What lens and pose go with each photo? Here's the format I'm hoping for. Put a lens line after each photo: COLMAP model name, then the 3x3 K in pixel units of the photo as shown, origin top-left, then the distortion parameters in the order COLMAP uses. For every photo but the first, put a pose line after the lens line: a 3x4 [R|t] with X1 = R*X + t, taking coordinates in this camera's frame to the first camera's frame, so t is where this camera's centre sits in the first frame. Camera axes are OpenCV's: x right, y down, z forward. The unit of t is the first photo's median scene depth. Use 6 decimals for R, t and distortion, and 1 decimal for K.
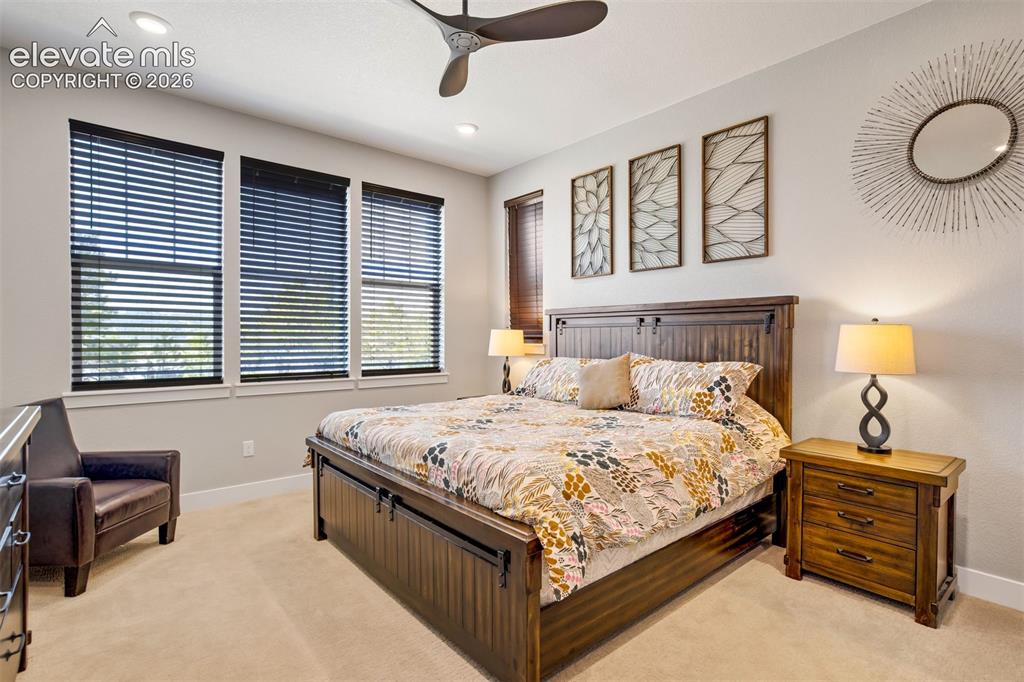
lens RADIAL K [[480.8, 0, 518.6], [0, 480.8, 349.8], [0, 0, 1]] dist [-0.033914, 0.016094]
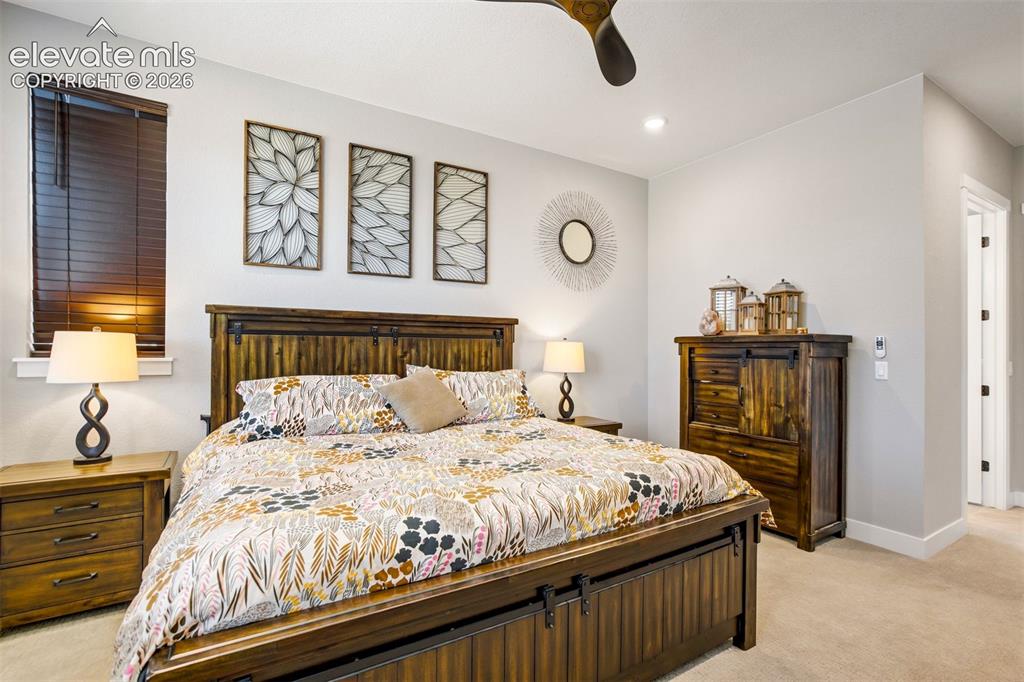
lens RADIAL K [[480.8, 0, 518.6], [0, 480.8, 349.8], [0, 0, 1]] dist [-0.033914, 0.016094]
pose [[0.173027, -0.005415, 0.984902, -0.652586], [0.017920, 0.999837, 0.002348, -0.024008], [-0.984754, 0.017243, 0.173095, 0.645895]]
